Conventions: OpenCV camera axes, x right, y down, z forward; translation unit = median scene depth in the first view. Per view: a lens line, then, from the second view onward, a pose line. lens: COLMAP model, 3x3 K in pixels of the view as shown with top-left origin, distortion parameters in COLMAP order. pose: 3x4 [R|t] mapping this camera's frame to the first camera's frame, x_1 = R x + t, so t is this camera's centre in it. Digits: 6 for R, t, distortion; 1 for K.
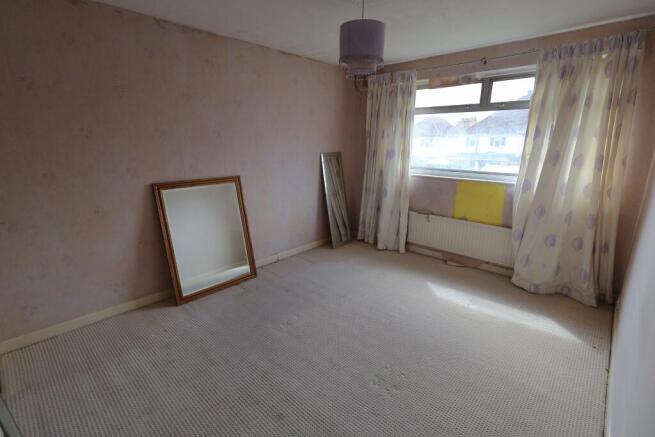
lens RADIAL K [[311.1, 0, 323.9], [0, 311.1, 215.4], [0, 0, 1]] dist [0.001656, 0.000360]
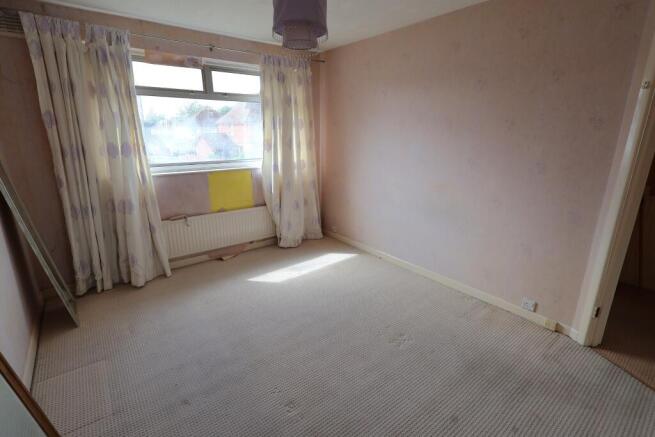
lens RADIAL K [[311.1, 0, 323.9], [0, 311.1, 215.4], [0, 0, 1]] dist [0.001656, 0.000360]
pose [[0.153113, -0.261901, 0.952872, -0.457628], [0.231483, 0.946919, 0.223069, -0.123526], [-0.960714, 0.186418, 0.205611, 0.513819]]
